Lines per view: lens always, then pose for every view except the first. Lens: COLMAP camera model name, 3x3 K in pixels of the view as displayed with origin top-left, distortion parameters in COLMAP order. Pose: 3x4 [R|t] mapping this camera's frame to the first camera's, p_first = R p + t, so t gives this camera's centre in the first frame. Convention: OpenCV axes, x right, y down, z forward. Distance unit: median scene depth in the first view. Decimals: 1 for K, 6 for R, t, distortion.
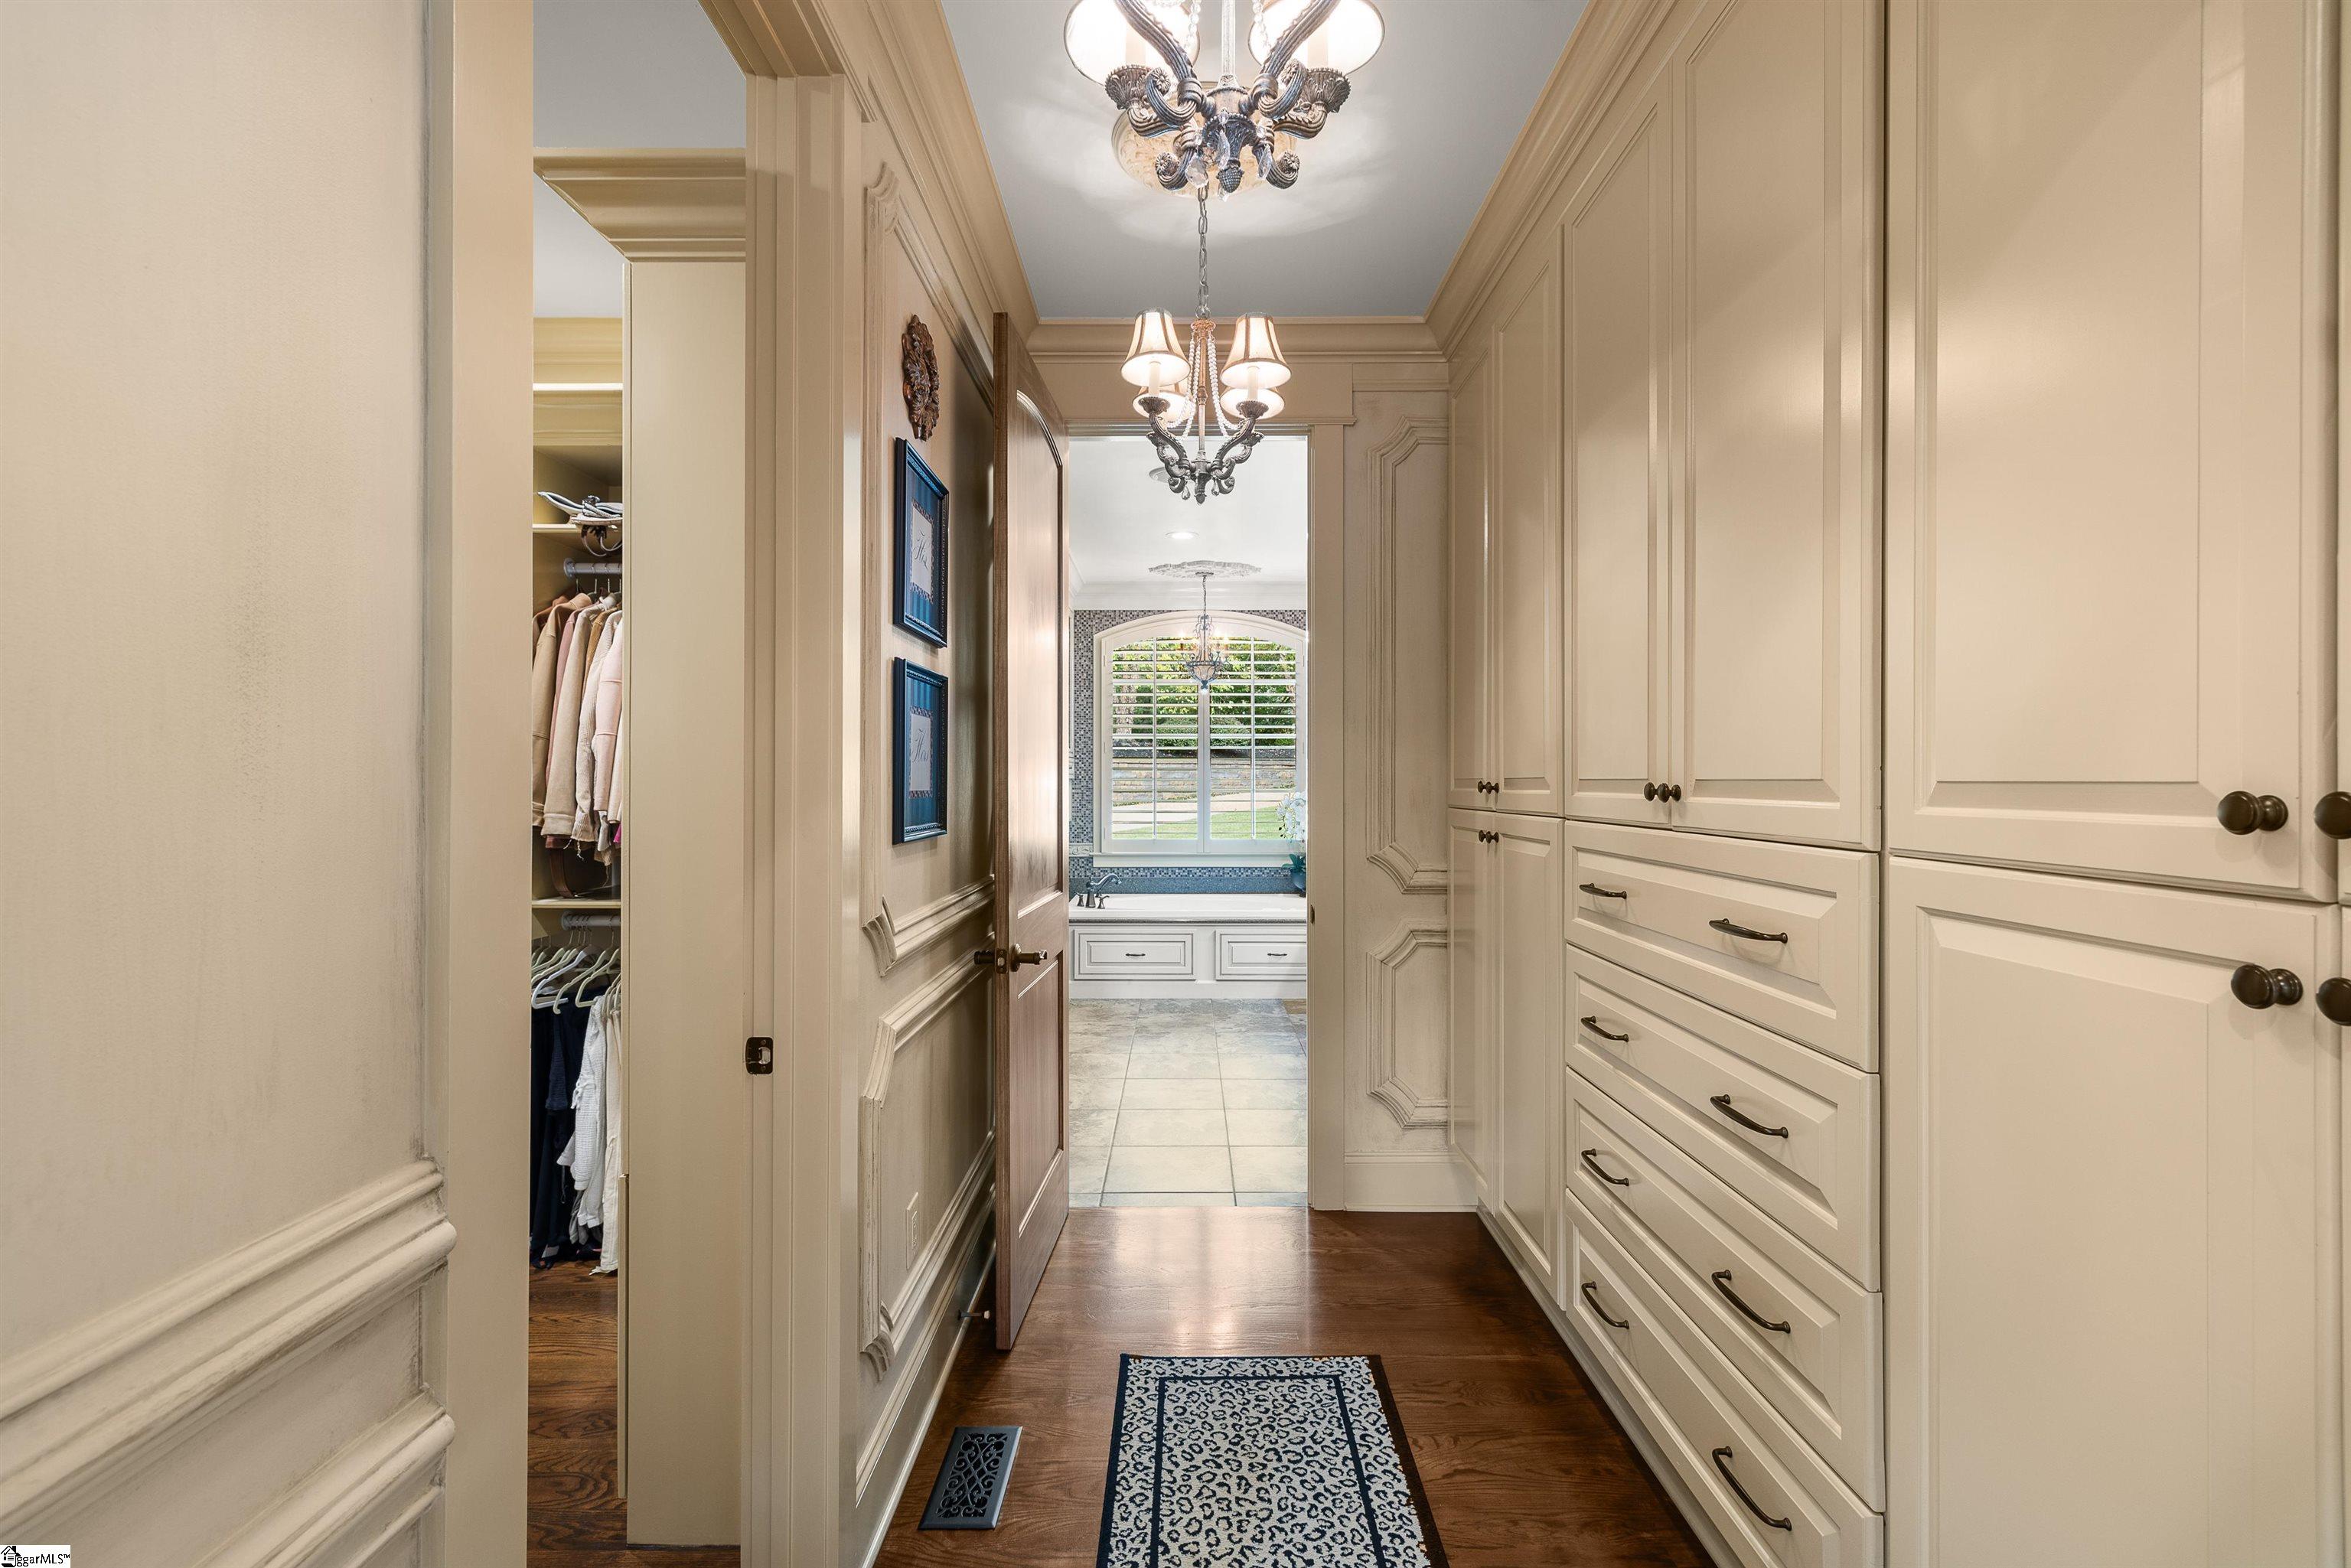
lens RADIAL K [[1019.4, 0, 1179.1], [0, 1019.4, 786.5], [0, 0, 1]] dist [0.002506, 0.000412]
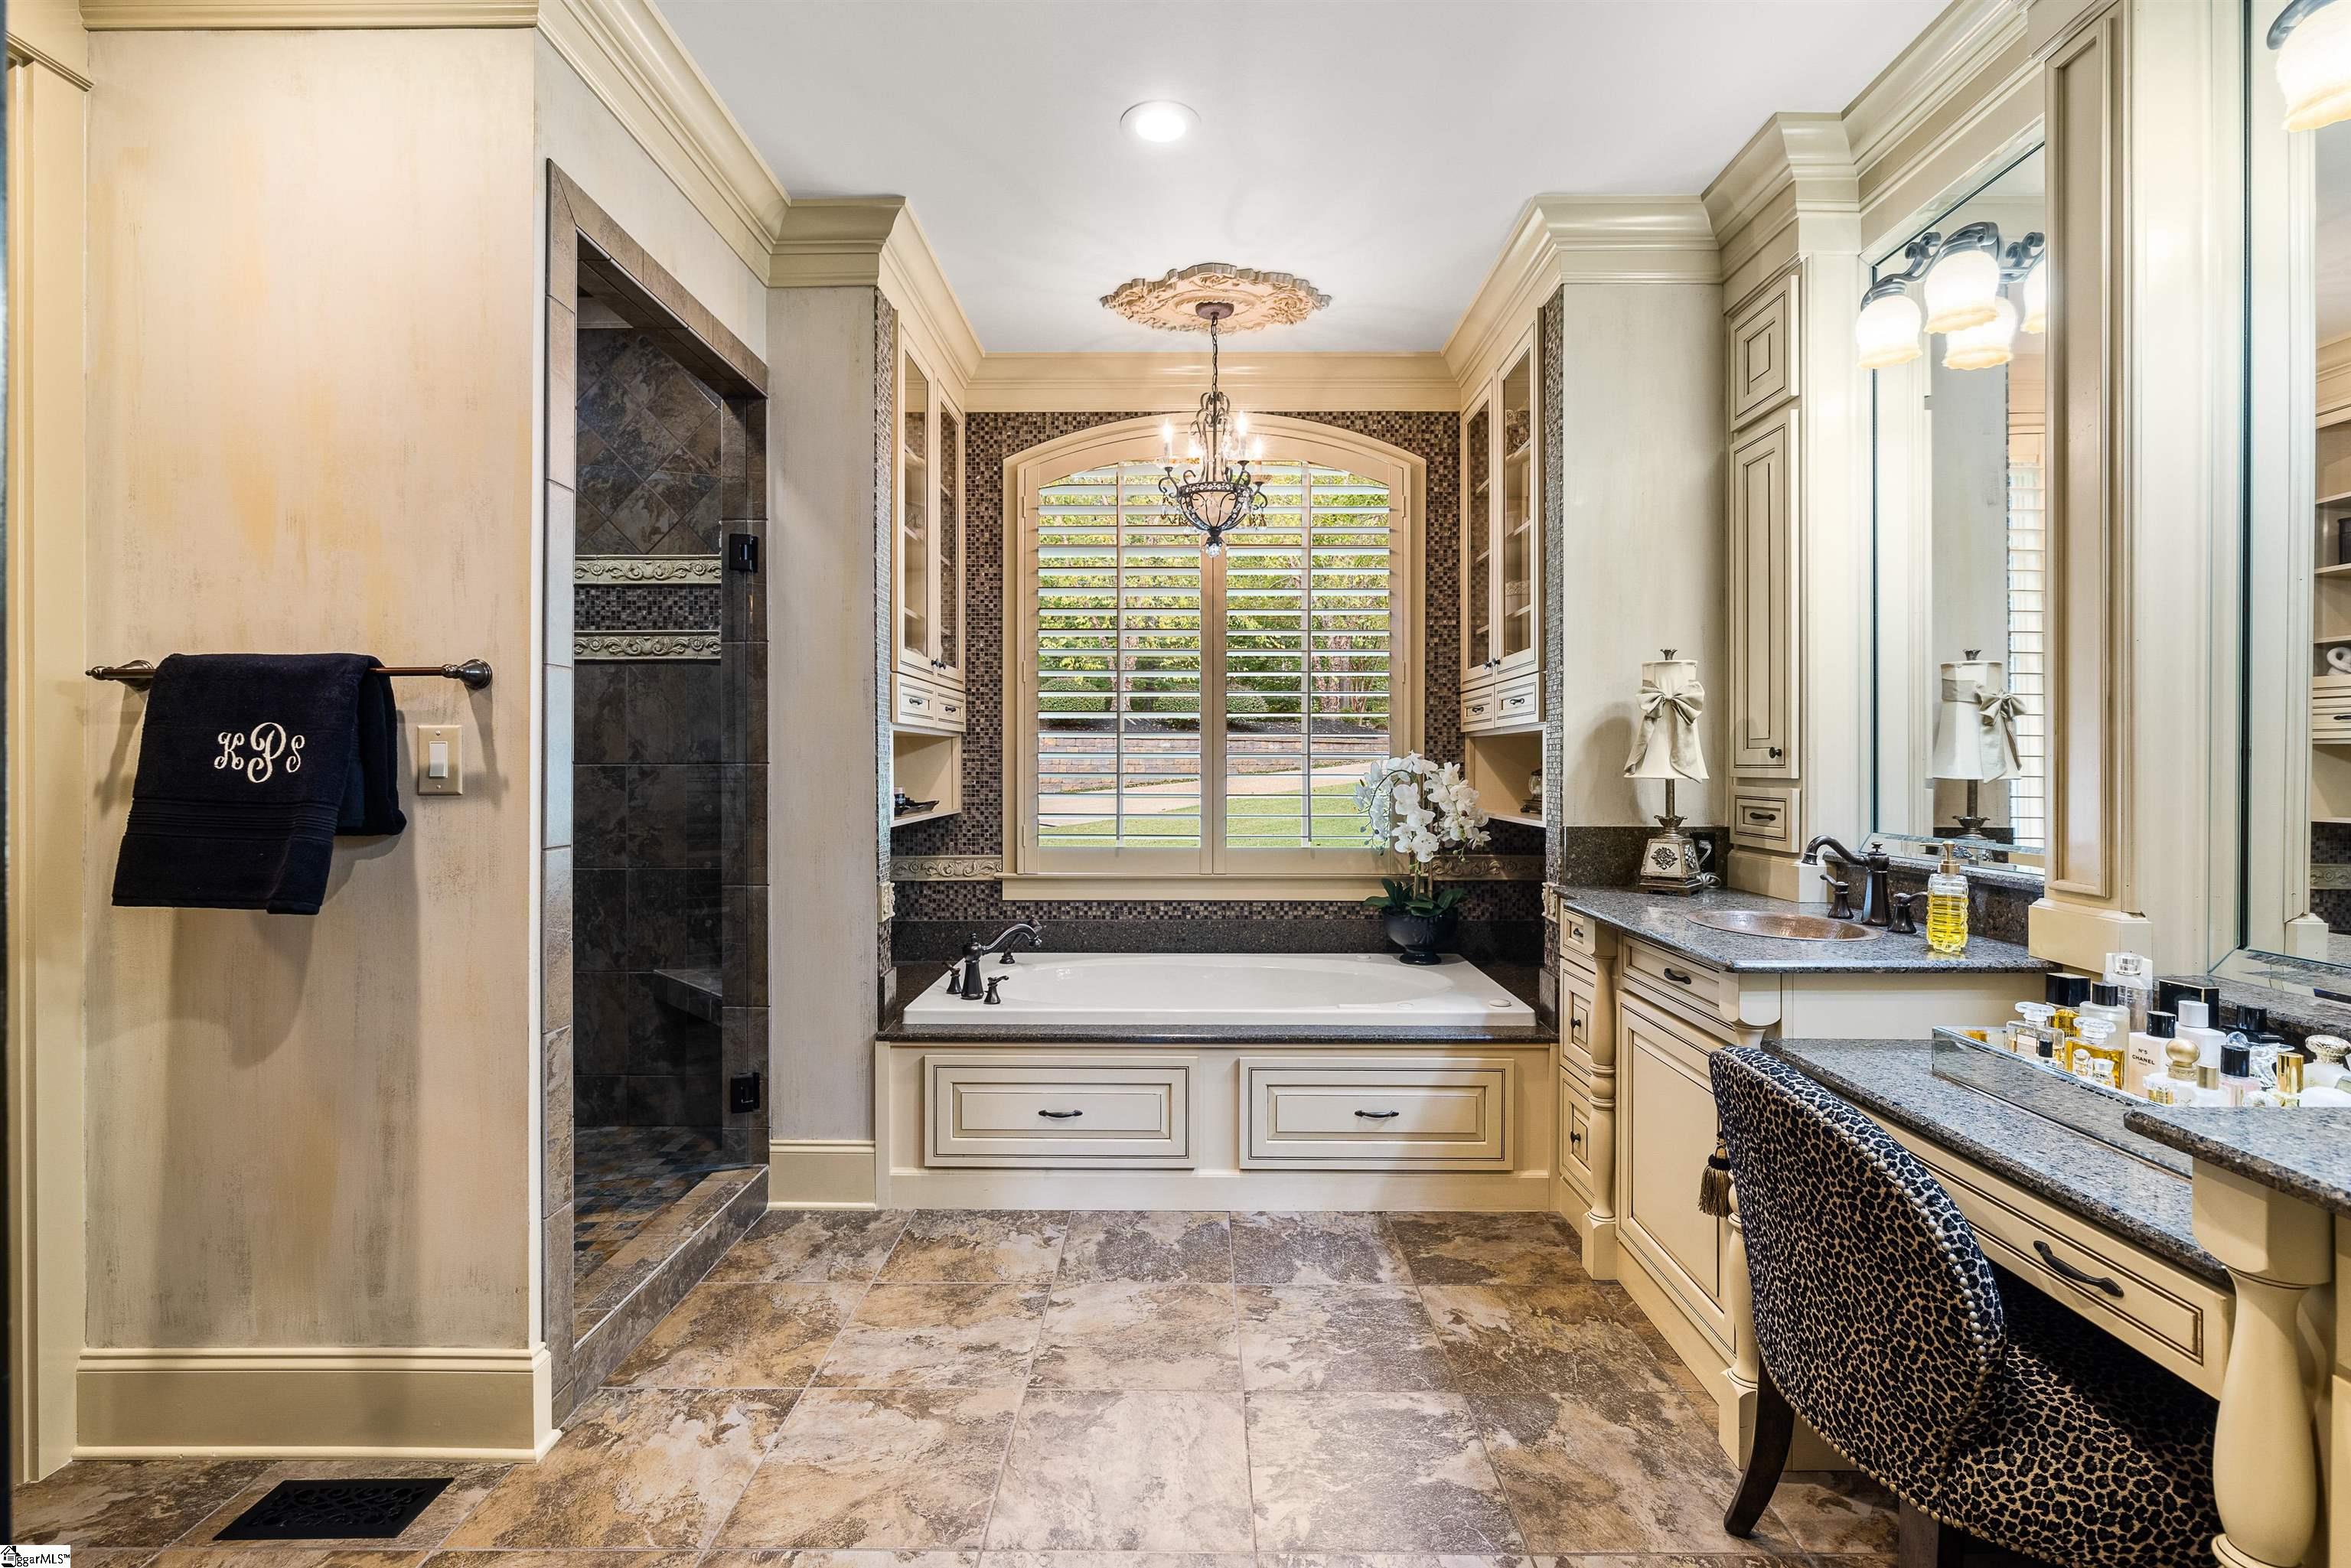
lens RADIAL K [[1085.5, 0, 1174.2], [0, 1085.5, 773.8], [0, 0, 1]] dist [0.000063, 0.000004]
pose [[0.999943, 0.000838, -0.010626, 0.011206], [-0.000768, 0.999978, 0.006603, 0.011109], [0.010631, -0.006594, 0.999922, 0.484410]]
